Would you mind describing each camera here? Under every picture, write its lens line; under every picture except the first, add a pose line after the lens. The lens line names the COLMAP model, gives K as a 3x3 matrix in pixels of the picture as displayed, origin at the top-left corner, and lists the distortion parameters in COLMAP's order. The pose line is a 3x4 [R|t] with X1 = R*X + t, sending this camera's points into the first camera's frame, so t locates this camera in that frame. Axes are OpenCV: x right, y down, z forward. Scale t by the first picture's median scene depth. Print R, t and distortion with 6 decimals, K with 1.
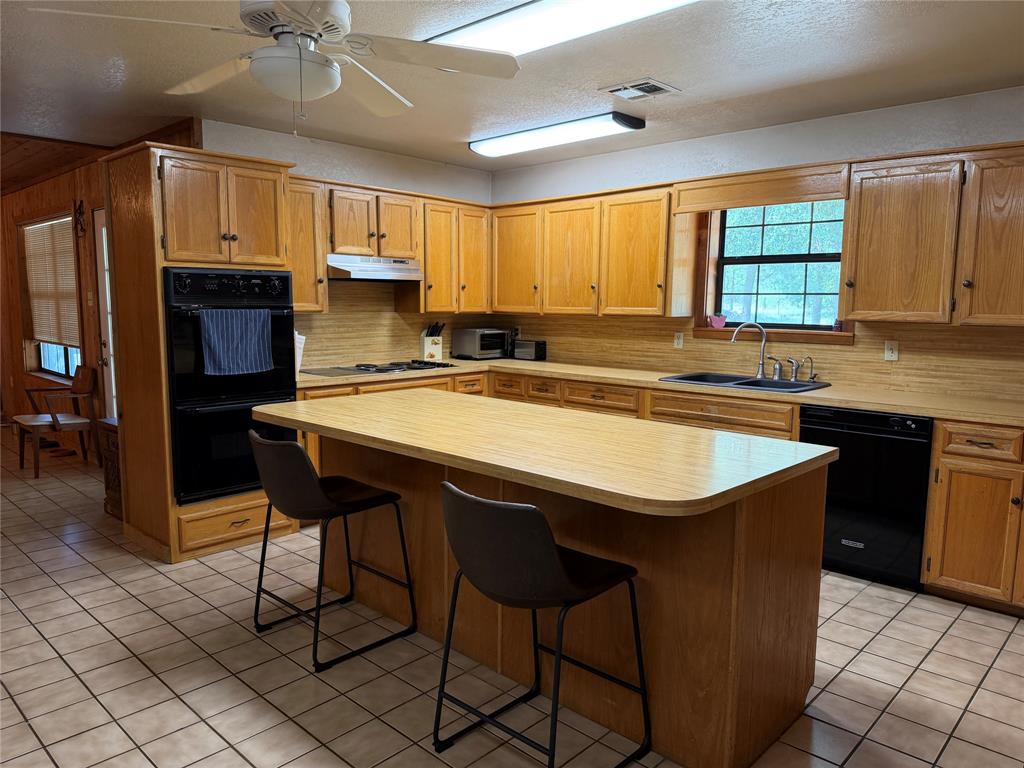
lens RADIAL K [[721.0, 0, 512.9], [0, 721.0, 384.9], [0, 0, 1]] dist [0.008561, 0.002888]
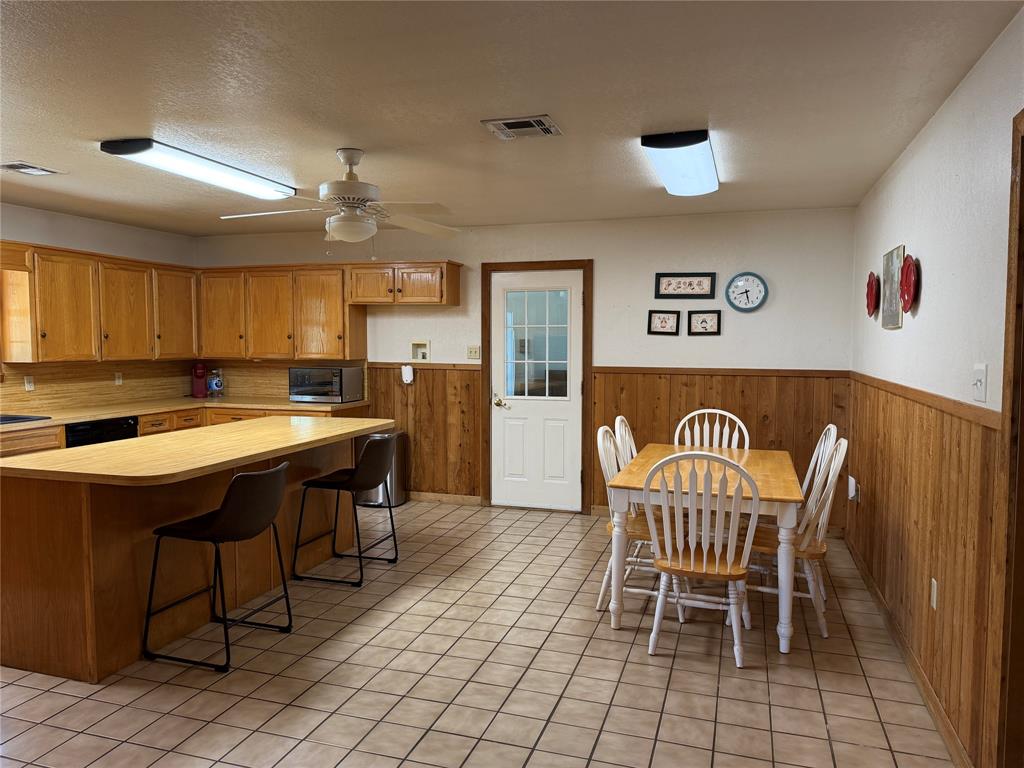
lens RADIAL K [[721.0, 0, 512.4], [0, 721.0, 384.5], [0, 0, 1]] dist [0.008561, 0.002888]
pose [[-0.431098, -0.060335, 0.900286, -1.338150], [0.109569, 0.986878, 0.118605, -0.131812], [-0.895628, 0.149774, -0.418830, 0.936960]]
